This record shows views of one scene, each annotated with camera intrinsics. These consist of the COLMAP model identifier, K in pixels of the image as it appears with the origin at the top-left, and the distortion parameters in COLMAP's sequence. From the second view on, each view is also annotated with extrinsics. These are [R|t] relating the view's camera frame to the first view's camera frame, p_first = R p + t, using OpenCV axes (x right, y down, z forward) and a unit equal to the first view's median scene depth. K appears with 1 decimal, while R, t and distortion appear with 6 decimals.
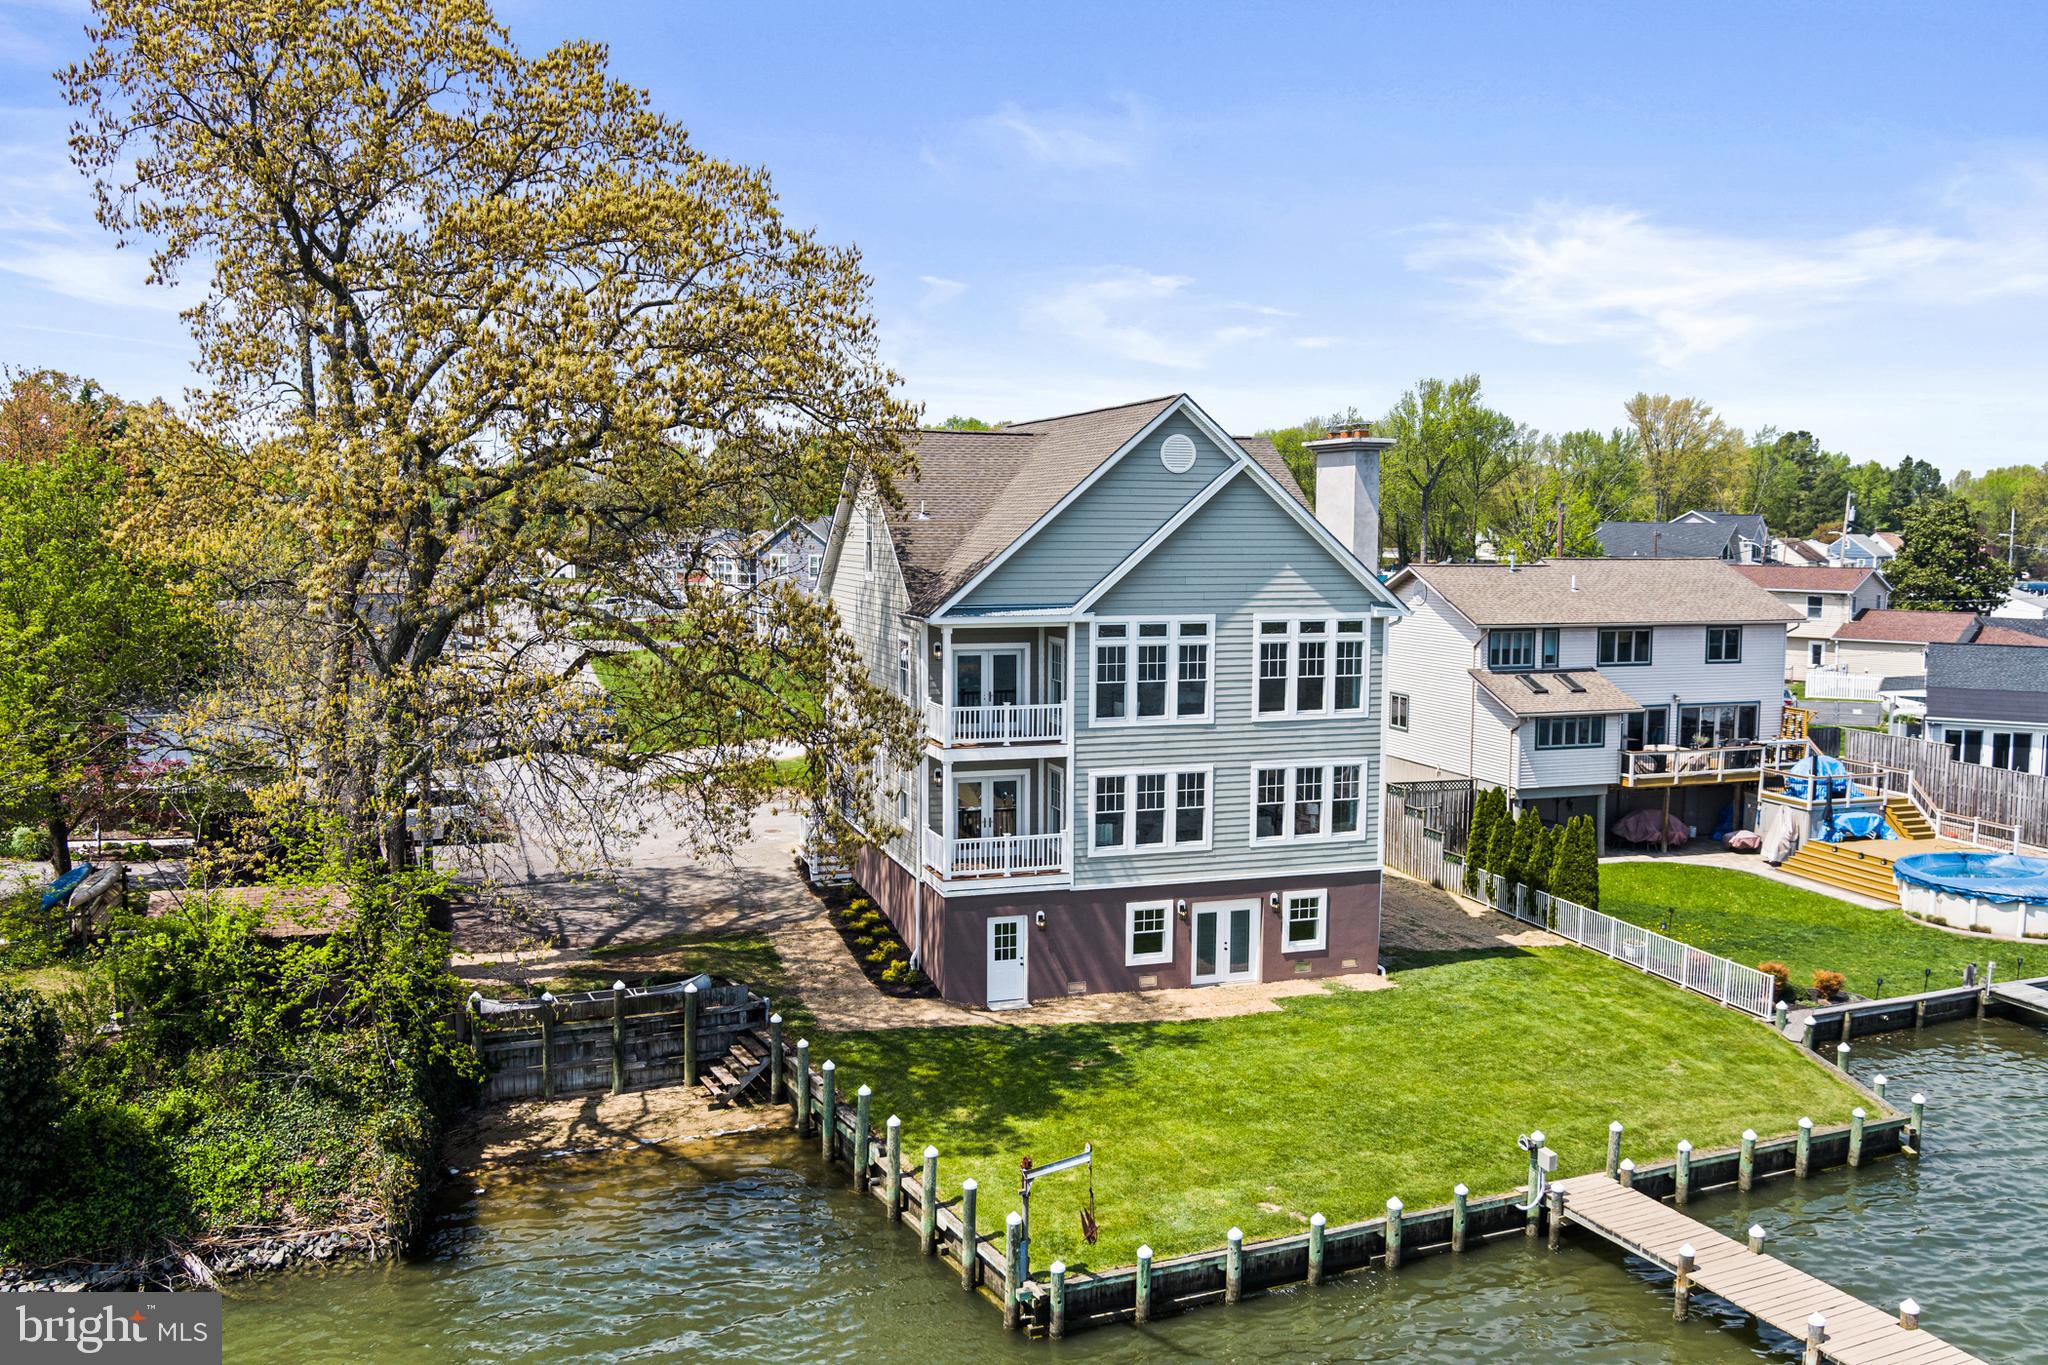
lens RADIAL K [[1663.5, 0, 1024.0], [0, 1663.5, 682.5], [0, 0, 1]] dist [-0.071305, 0.004410]
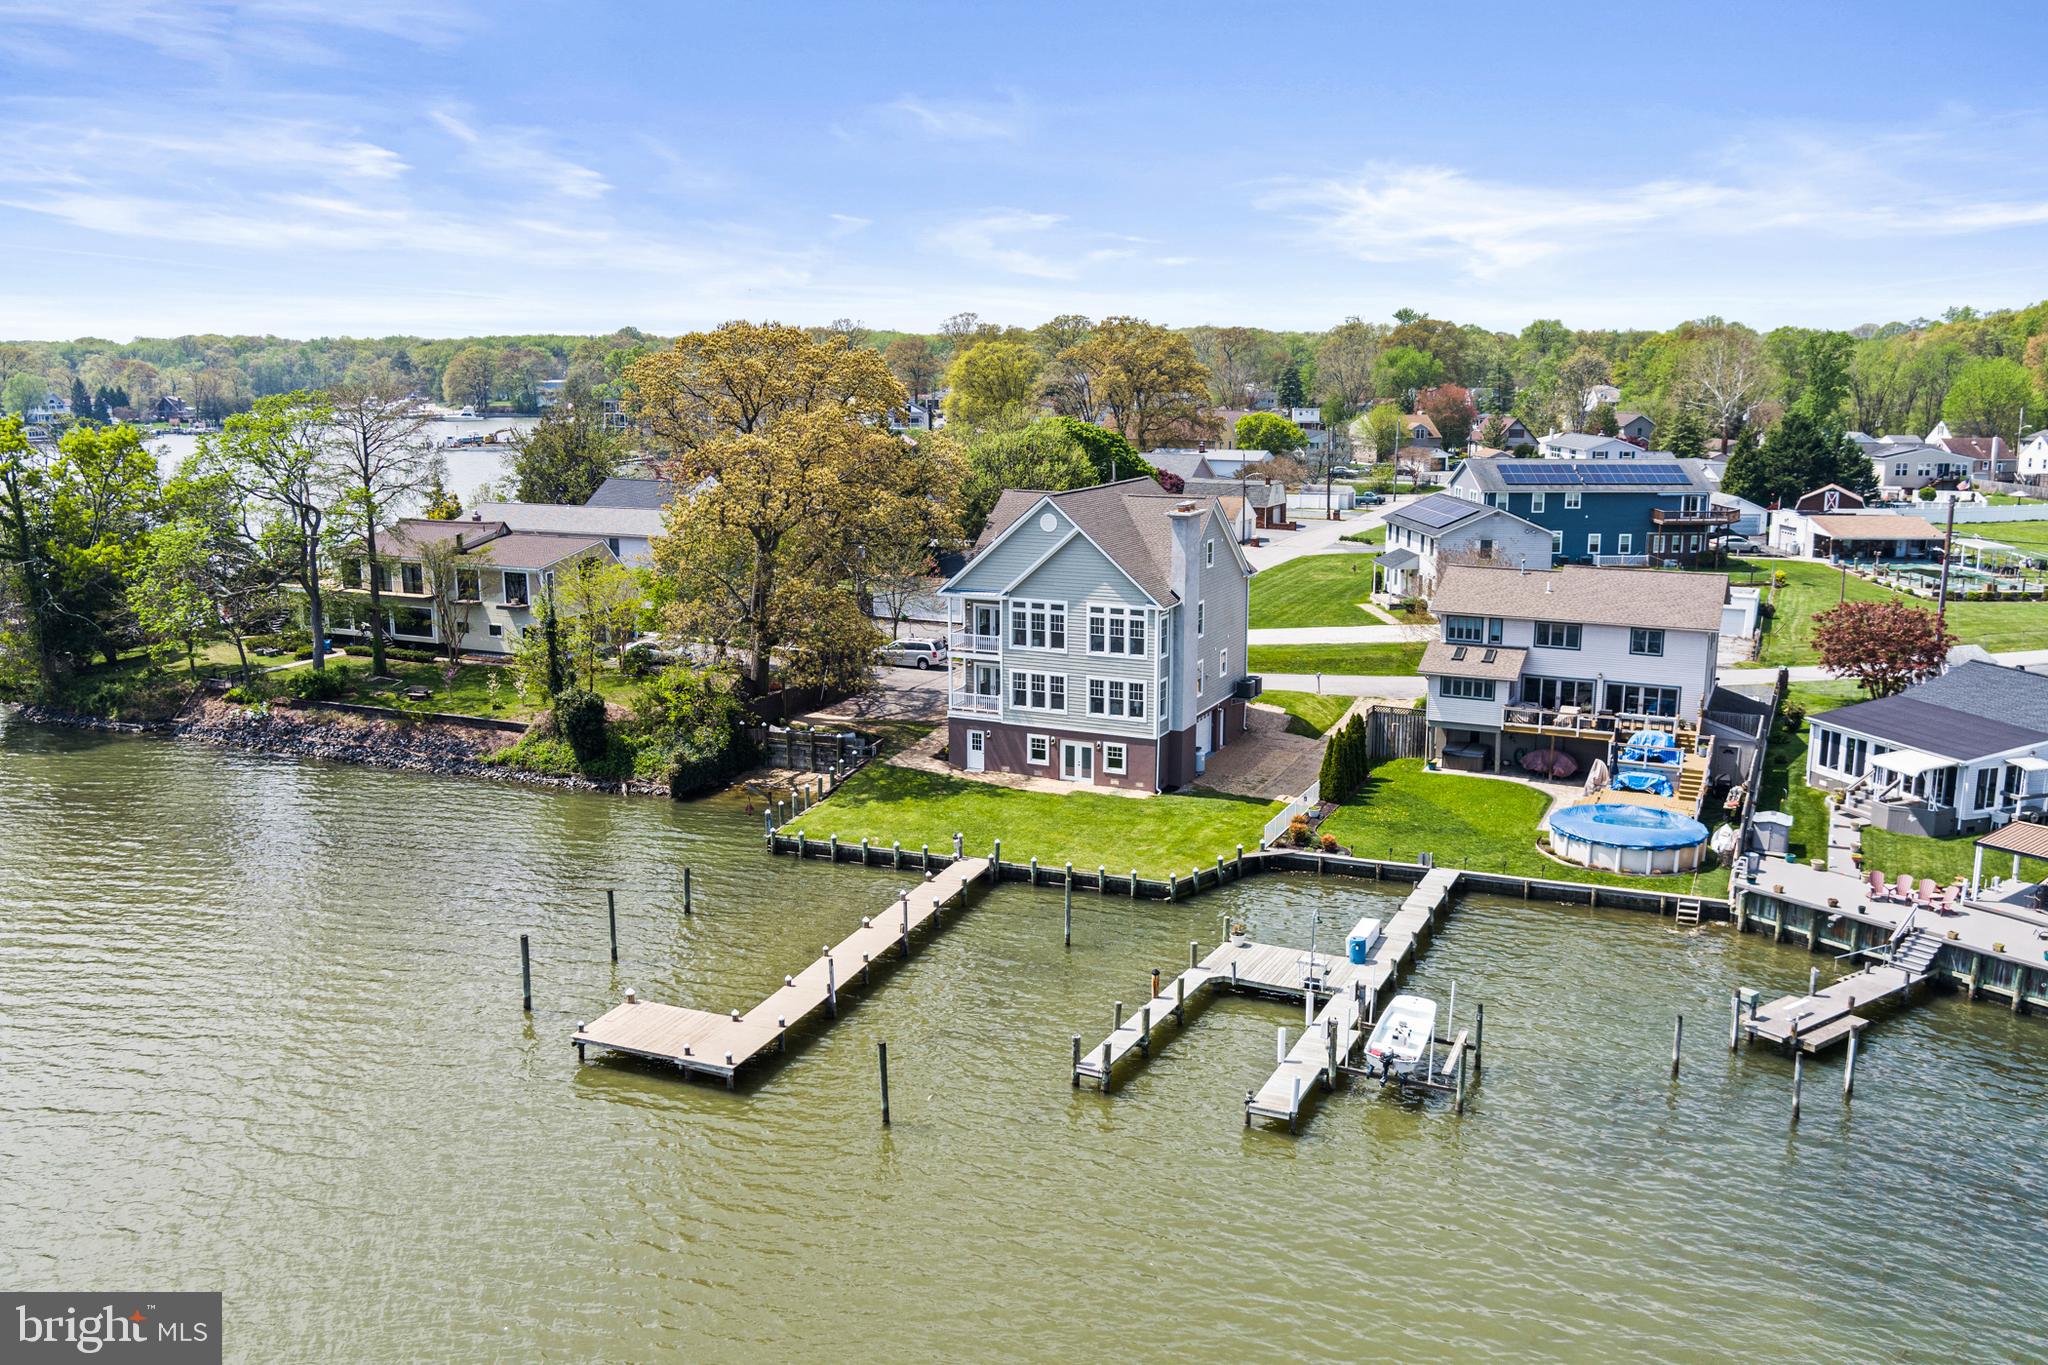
lens RADIAL K [[1663.5, 0, 1024.0], [0, 1663.5, 682.5], [0, 0, 1]] dist [-0.071305, 0.004410]
pose [[0.725119, 0.129073, -0.676419, 1.471605], [-0.061142, 0.990465, 0.123455, -0.190794], [0.685904, -0.048162, 0.726097, -0.529882]]
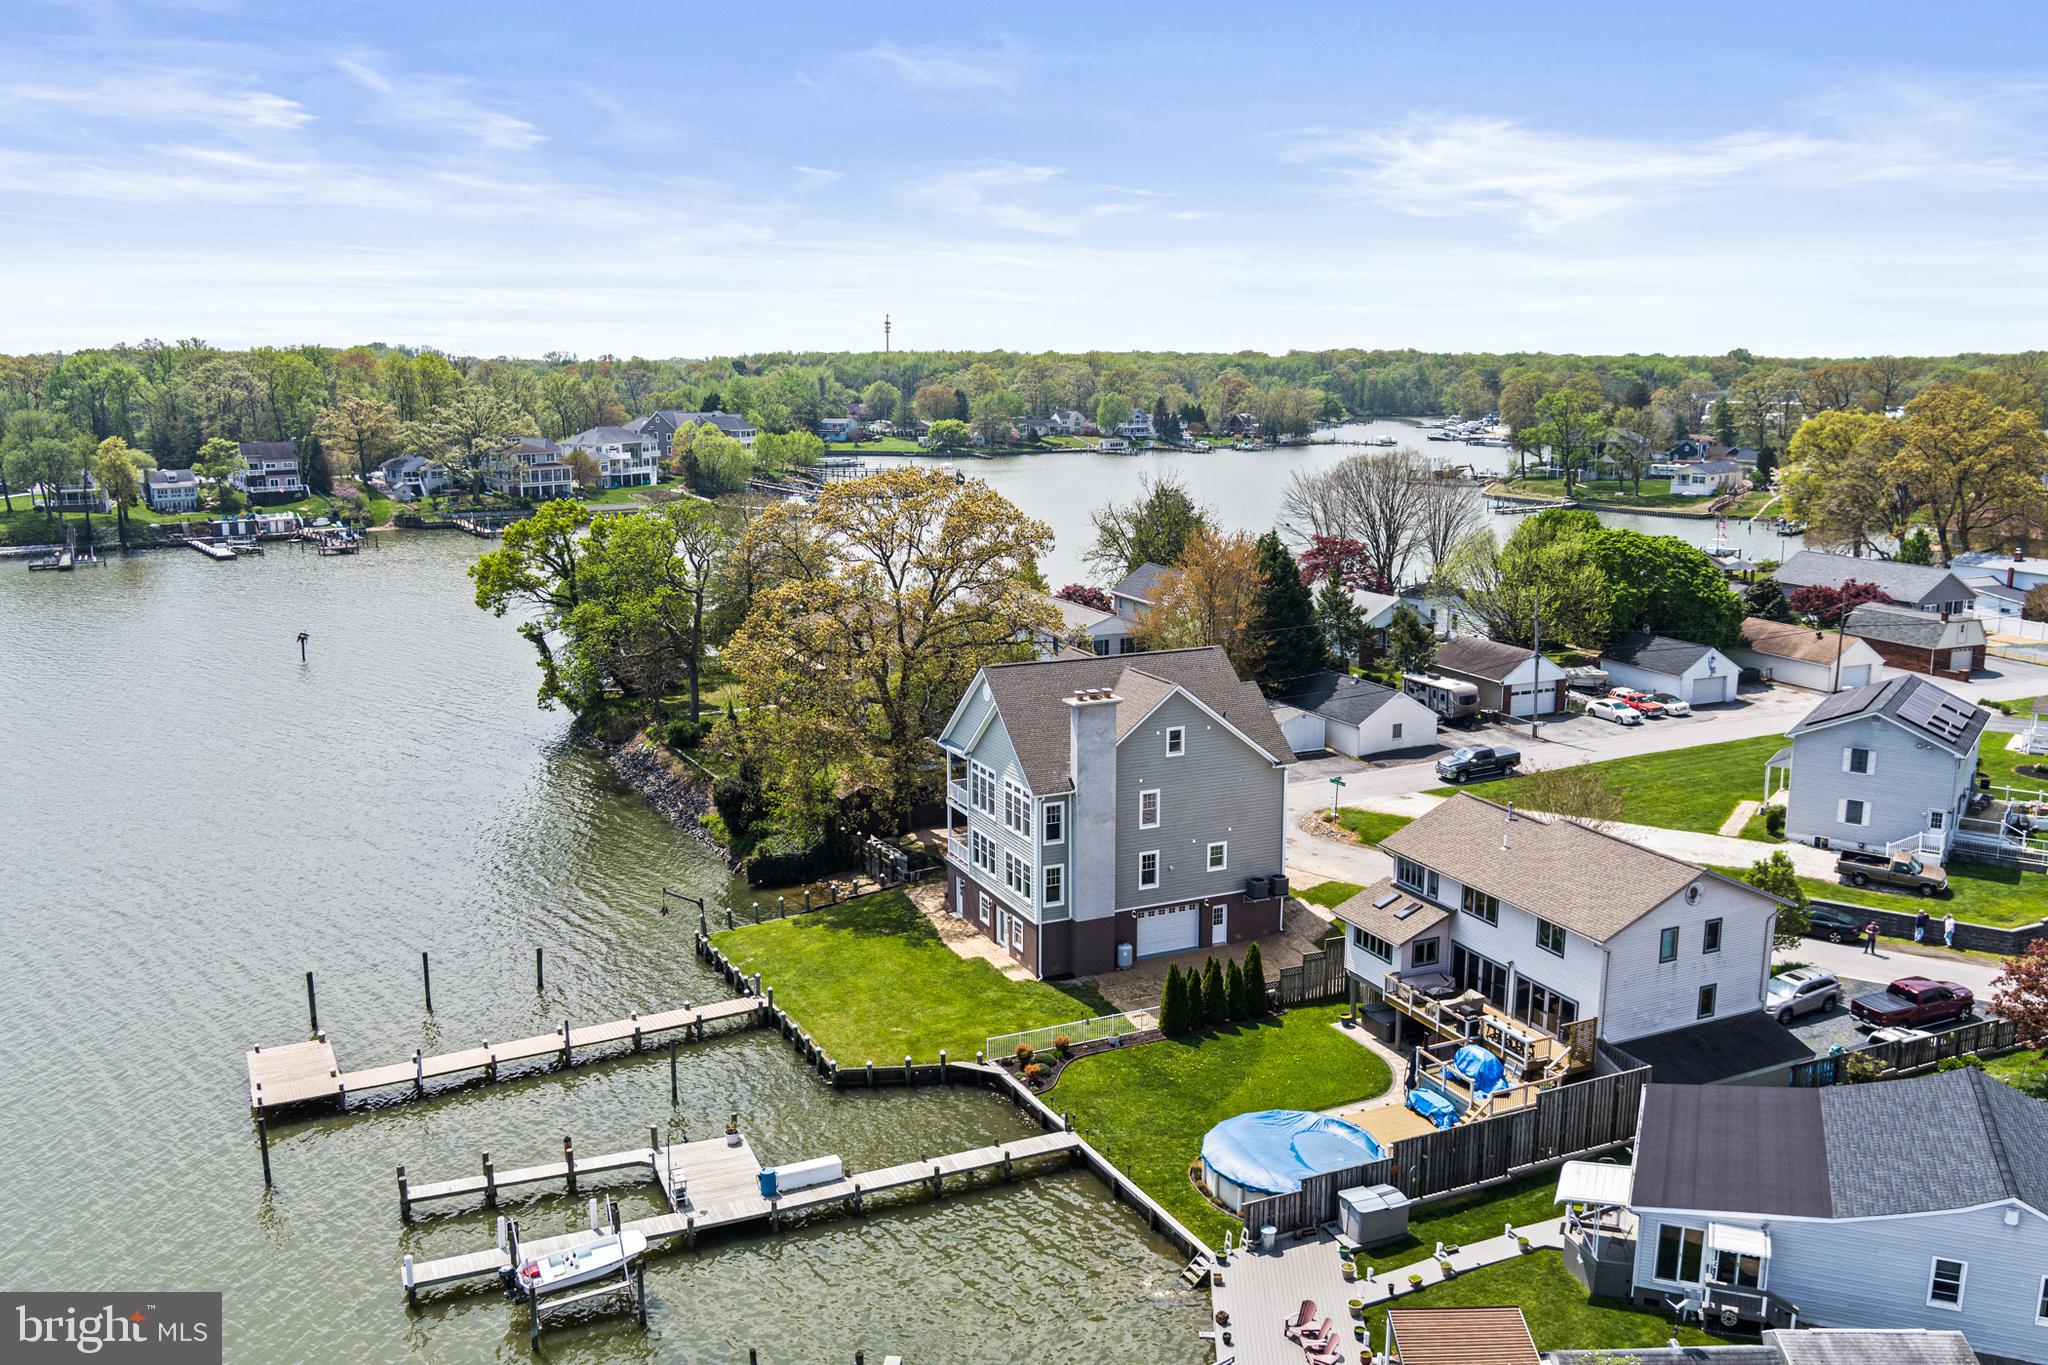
lens RADIAL K [[1663.5, 0, 1024.0], [0, 1663.5, 682.5], [0, 0, 1]] dist [-0.071305, 0.004410]
pose [[0.108927, 0.186023, -0.976489, 2.118727], [-0.091292, 0.980055, 0.176518, -0.517747], [0.989849, 0.069919, 0.123737, 0.767315]]
